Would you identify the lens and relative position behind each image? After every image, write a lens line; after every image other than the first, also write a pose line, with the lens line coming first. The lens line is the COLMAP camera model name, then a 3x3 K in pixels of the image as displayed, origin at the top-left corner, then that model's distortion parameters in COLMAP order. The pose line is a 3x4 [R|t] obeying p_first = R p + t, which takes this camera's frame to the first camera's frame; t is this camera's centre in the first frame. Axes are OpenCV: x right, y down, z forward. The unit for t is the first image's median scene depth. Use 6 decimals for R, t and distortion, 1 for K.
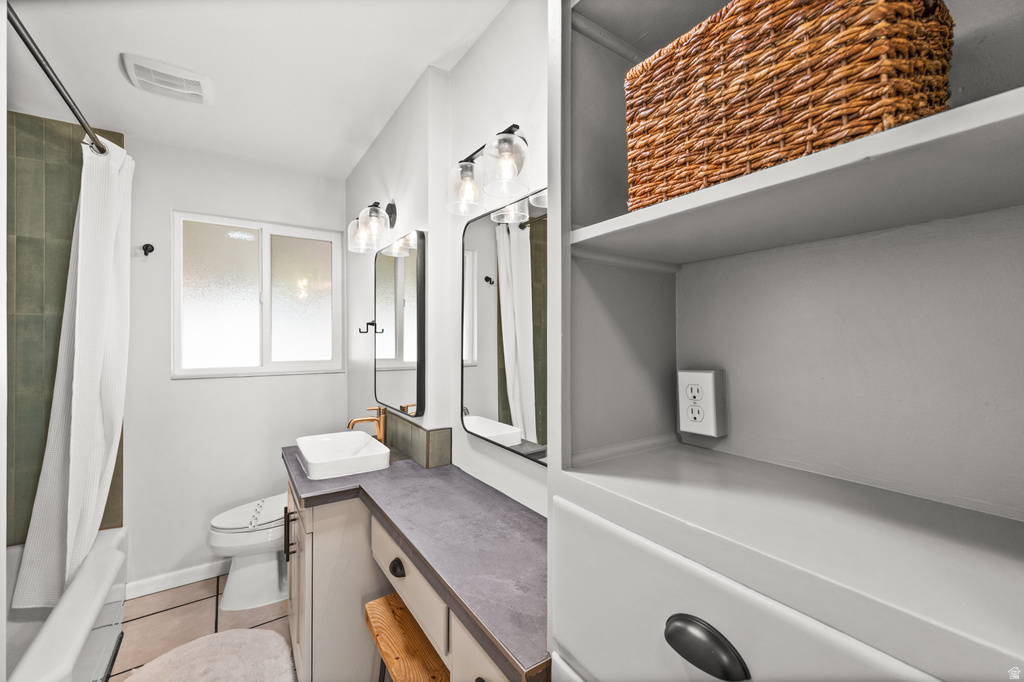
lens RADIAL K [[410.1, 0, 513.9], [0, 410.1, 340.3], [0, 0, 1]] dist [-0.000443, 0.000030]
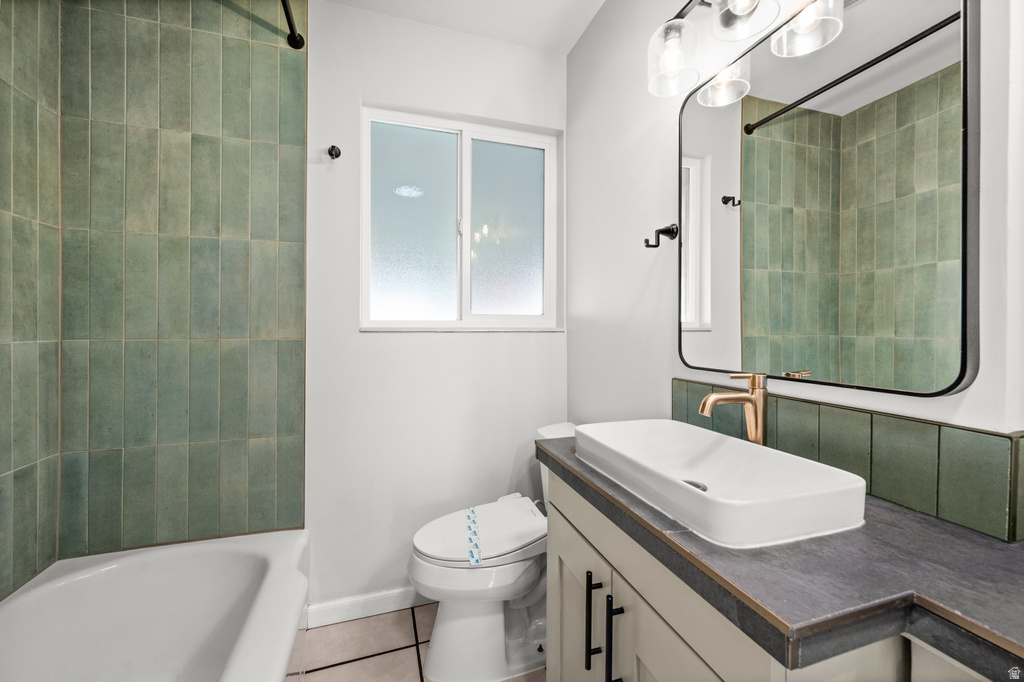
lens RADIAL K [[409.0, 0, 513.7], [0, 409.0, 325.2], [0, 0, 1]] dist [0.000518, 0.000012]
pose [[0.963871, 0.003333, -0.266350, -0.387404], [-0.003405, 0.999994, 0.000189, 0.083966], [0.266349, 0.000725, 0.963876, 0.380555]]
